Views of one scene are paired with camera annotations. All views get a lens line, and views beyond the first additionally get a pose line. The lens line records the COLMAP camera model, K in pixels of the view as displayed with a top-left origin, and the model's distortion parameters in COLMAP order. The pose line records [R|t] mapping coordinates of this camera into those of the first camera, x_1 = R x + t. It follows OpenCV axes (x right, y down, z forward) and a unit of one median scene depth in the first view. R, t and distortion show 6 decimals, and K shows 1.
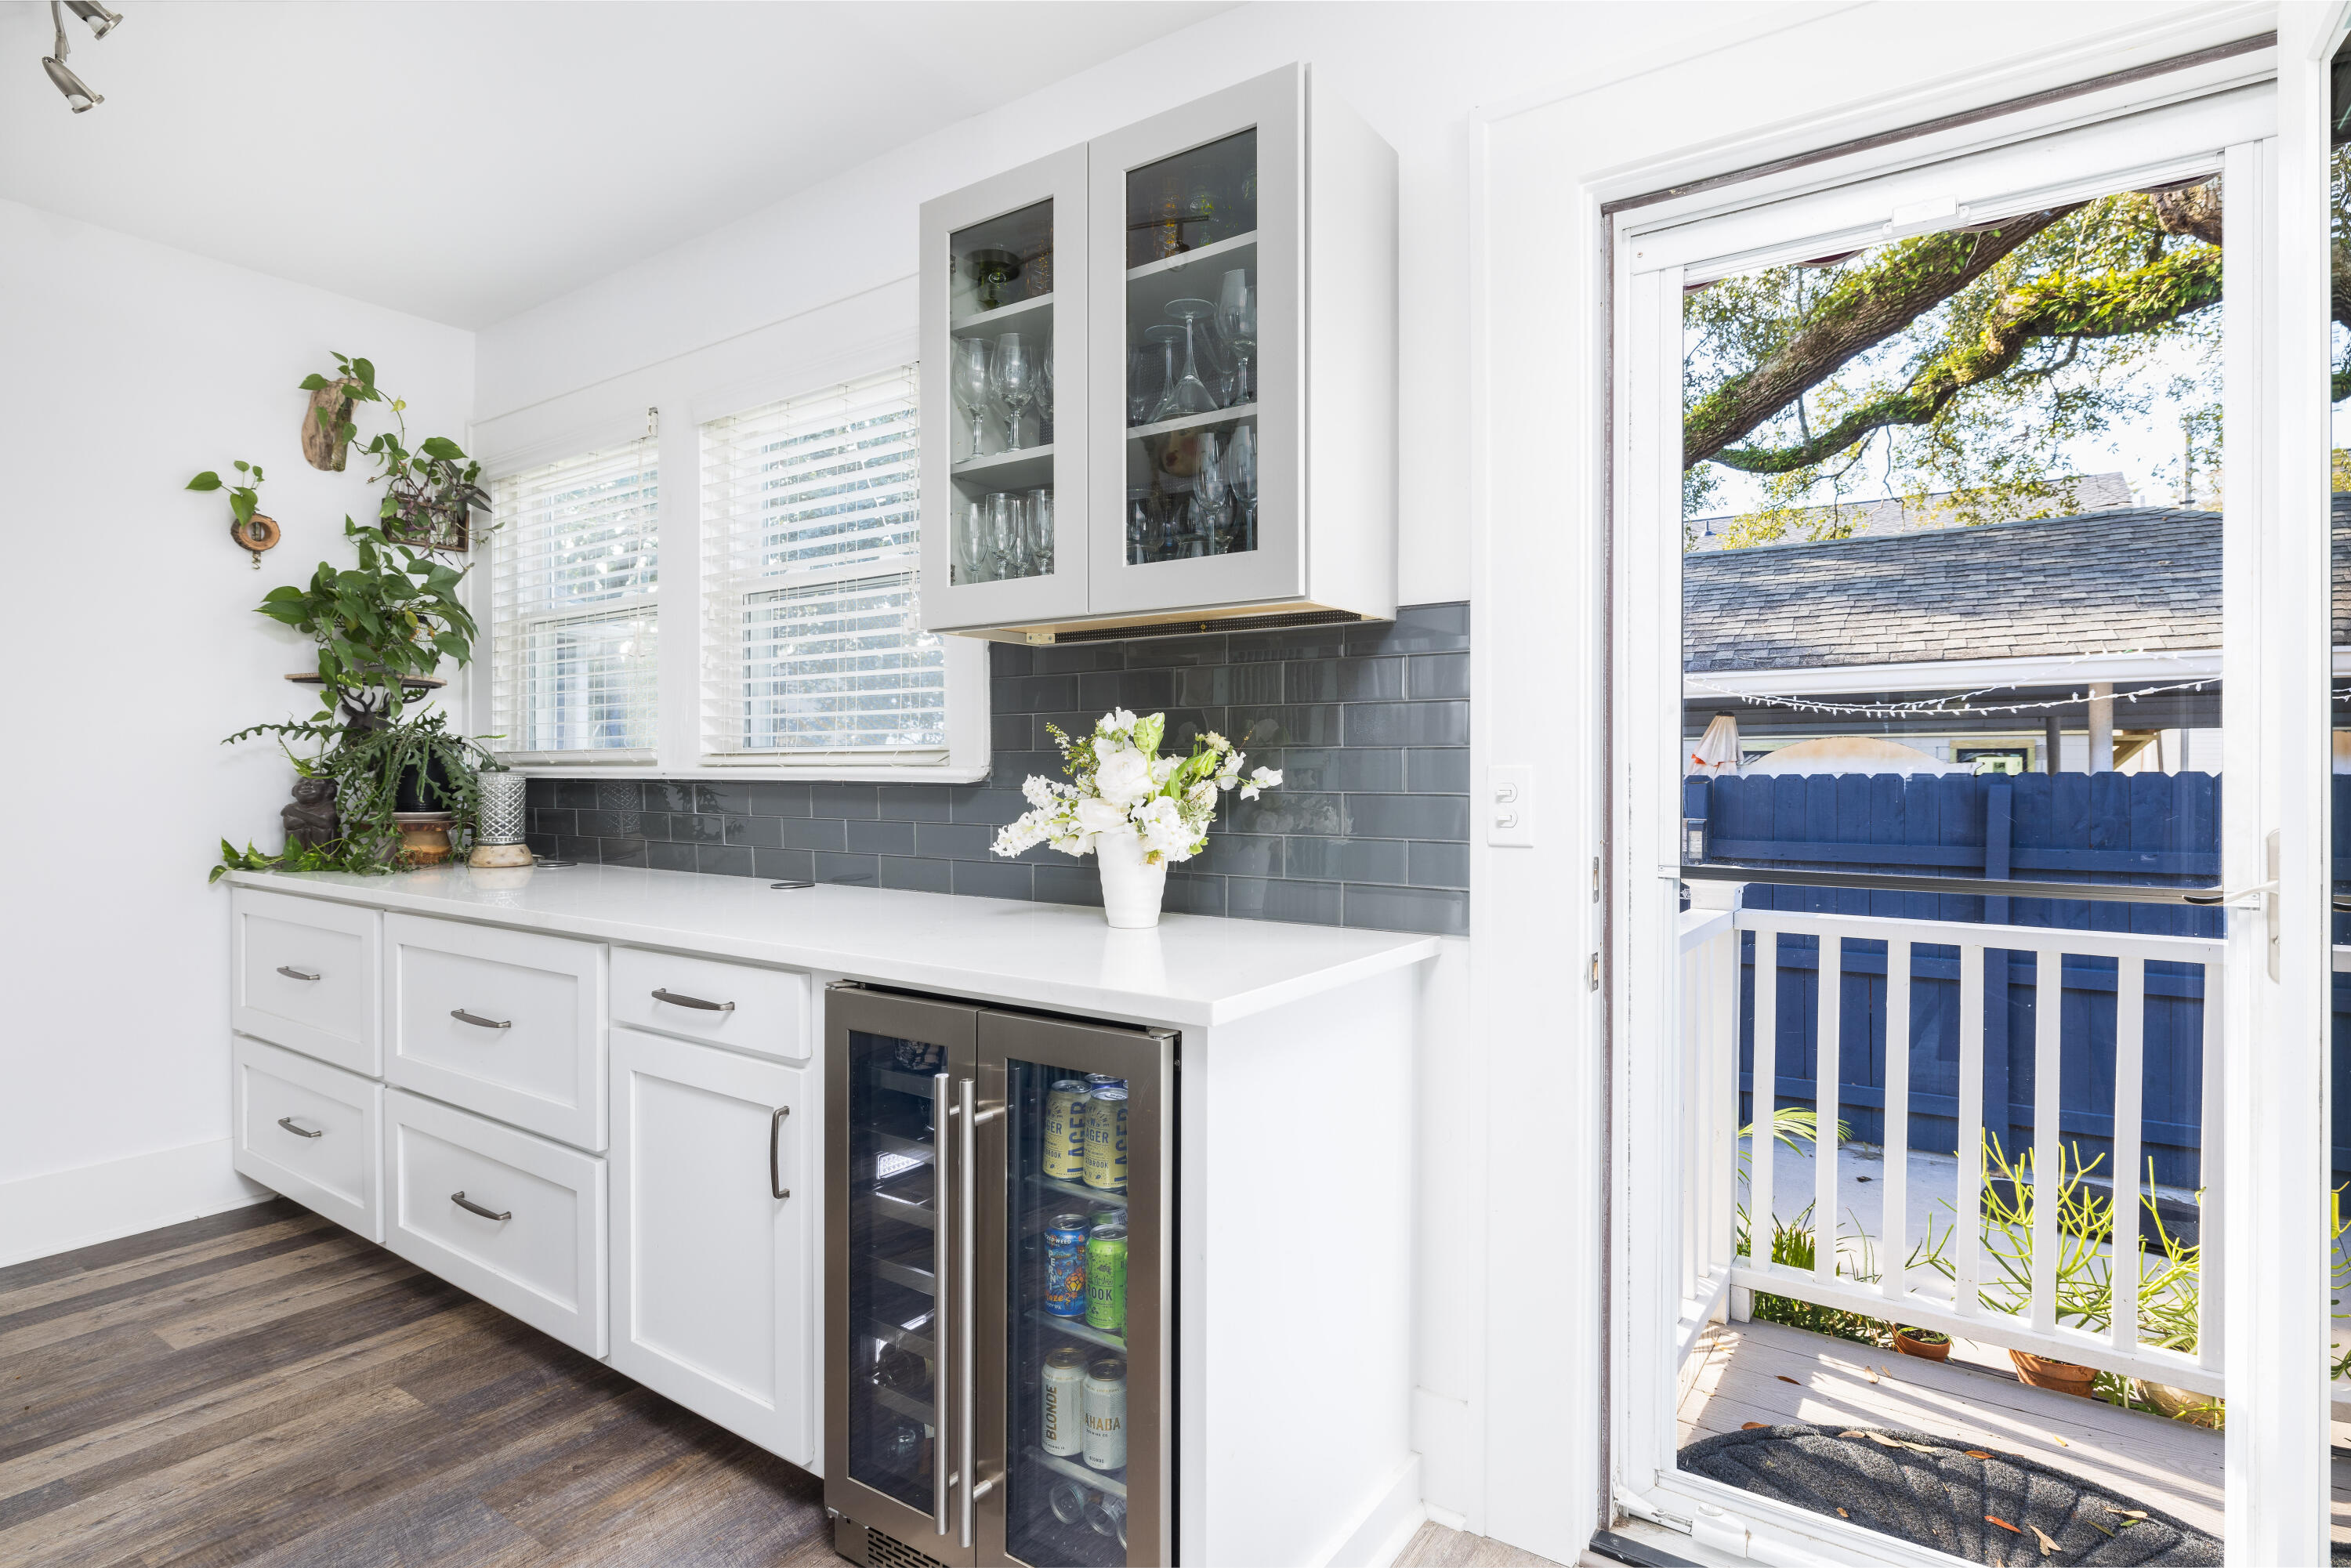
lens RADIAL K [[1181.1, 0, 1179.8], [0, 1181.1, 773.4], [0, 0, 1]] dist [0.003312, -0.000879]
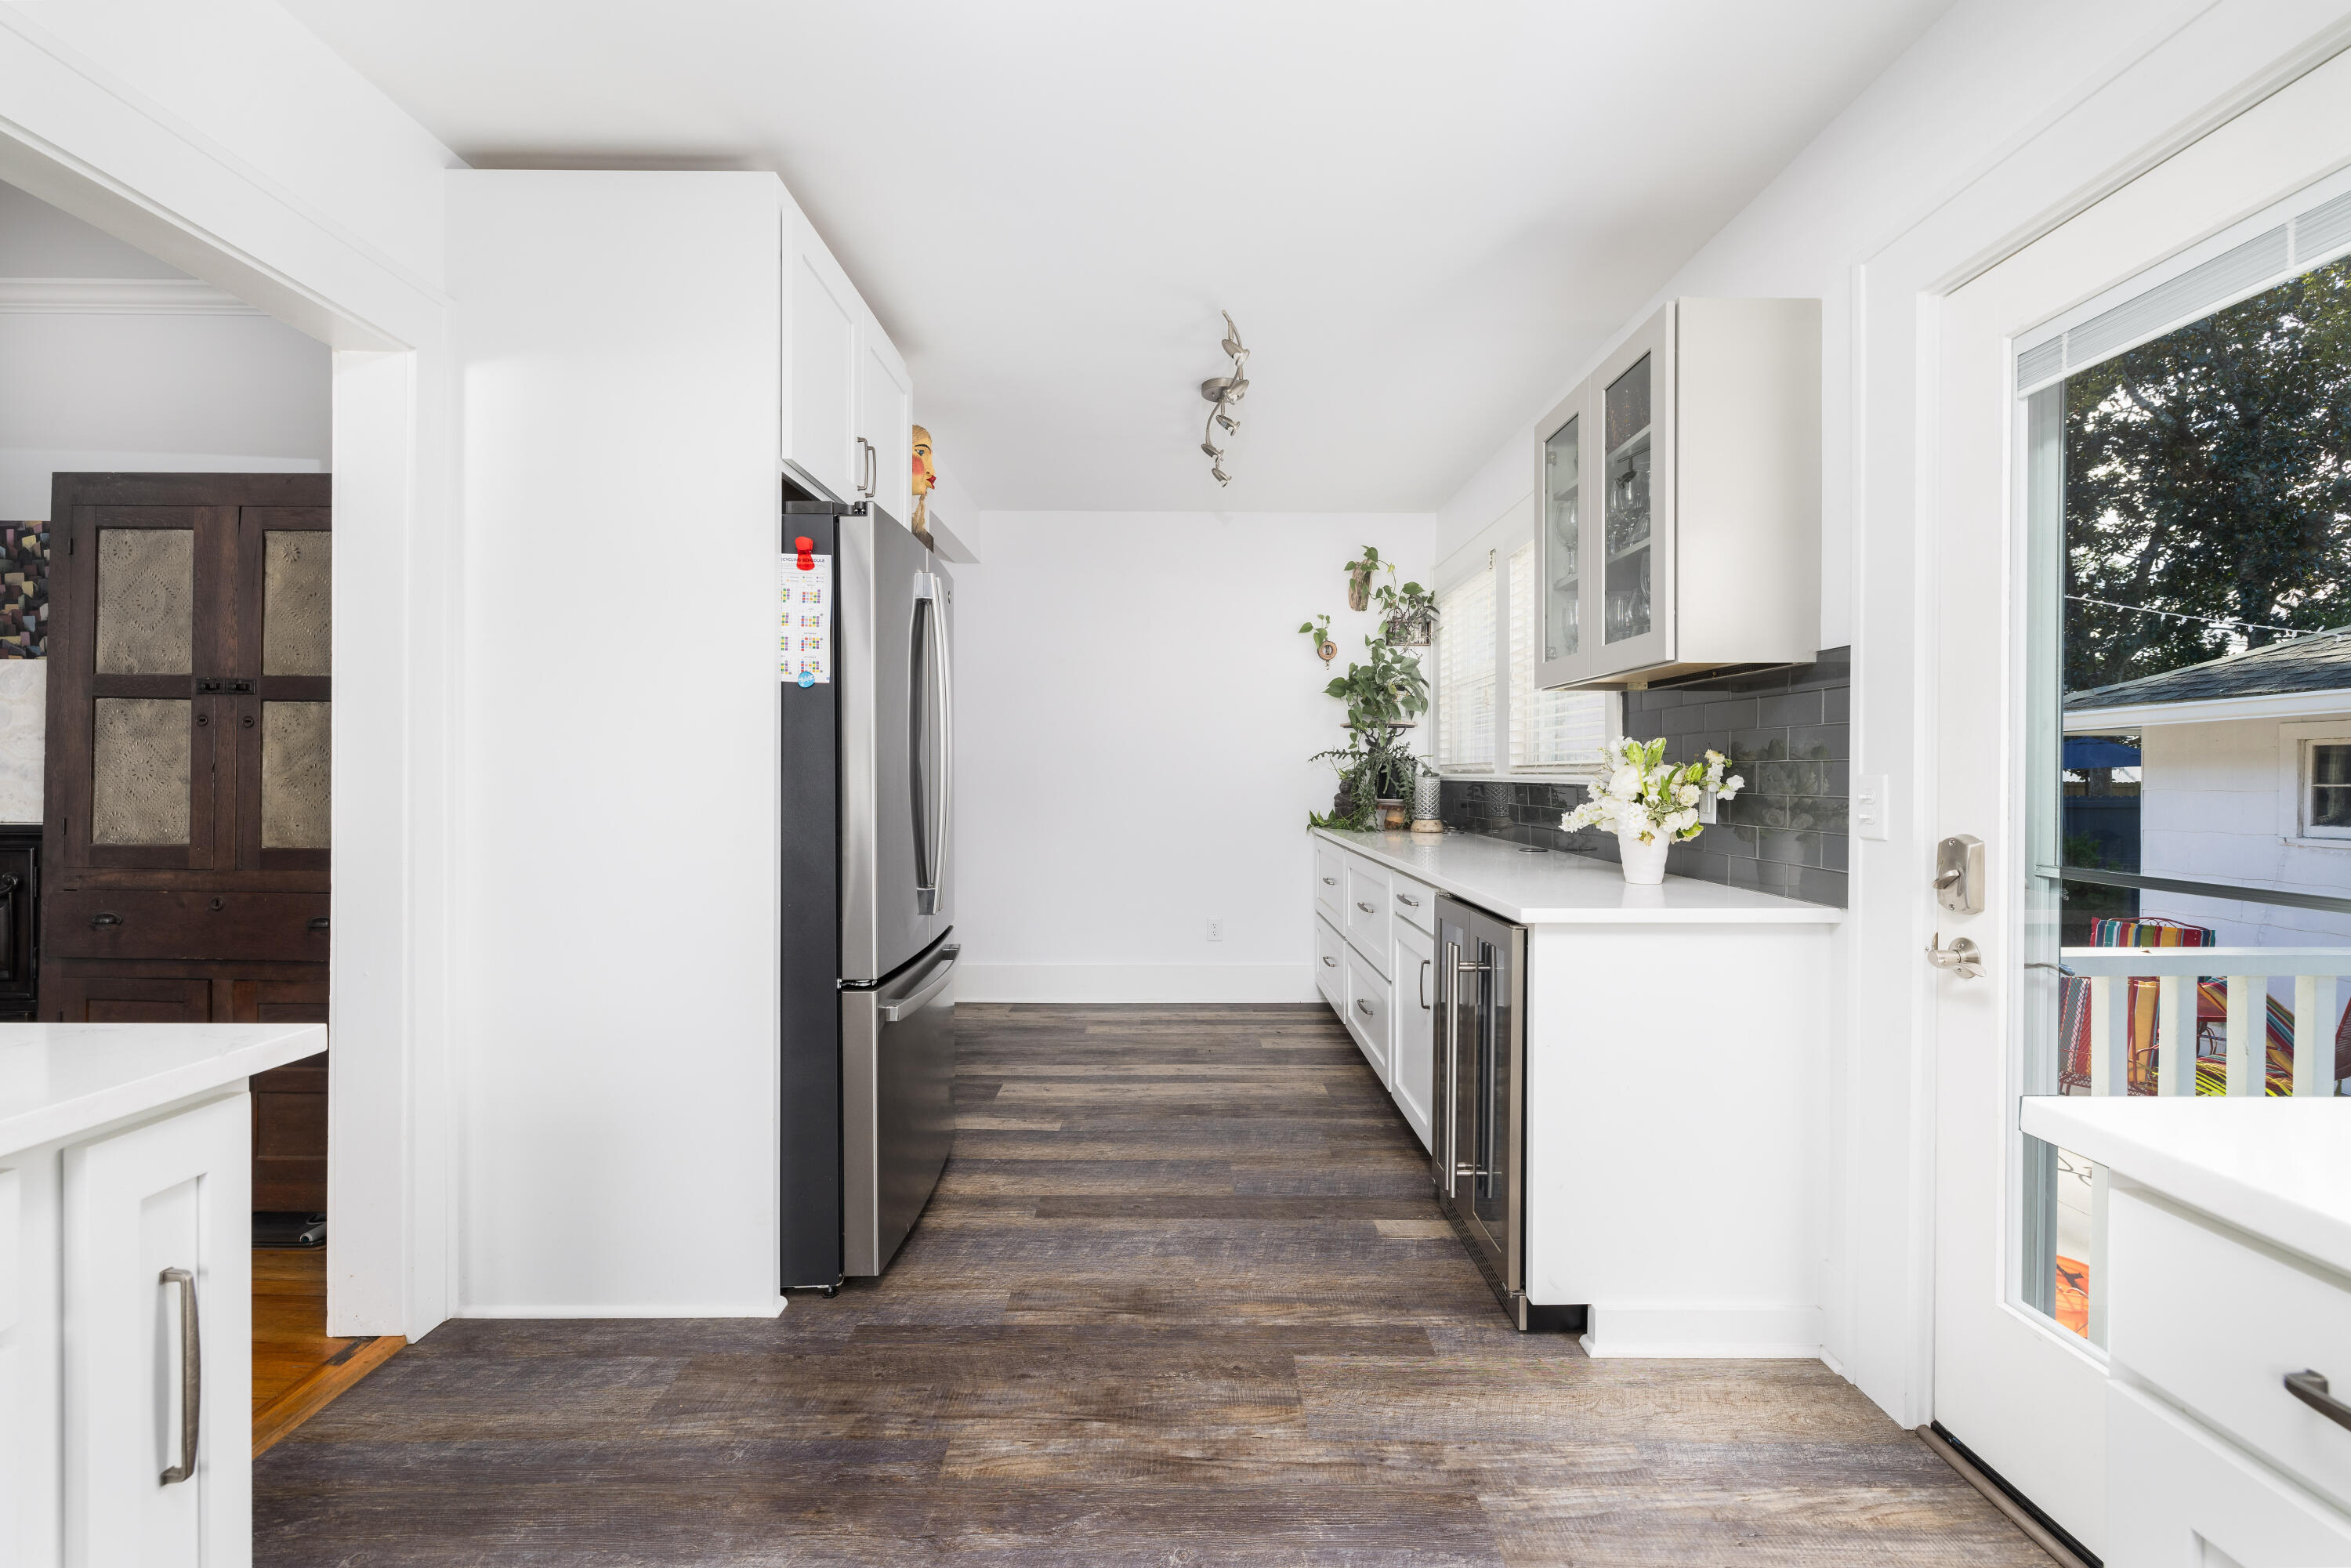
lens RADIAL K [[1002.6, 0, 1173.7], [0, 1002.6, 780.8], [0, 0, 1]] dist [0.004369, 0.000552]
pose [[0.568257, 0.008695, -0.822805, 0.405472], [-0.006979, 0.999959, 0.005747, -0.001322], [0.822822, 0.002477, 0.568294, -0.117903]]
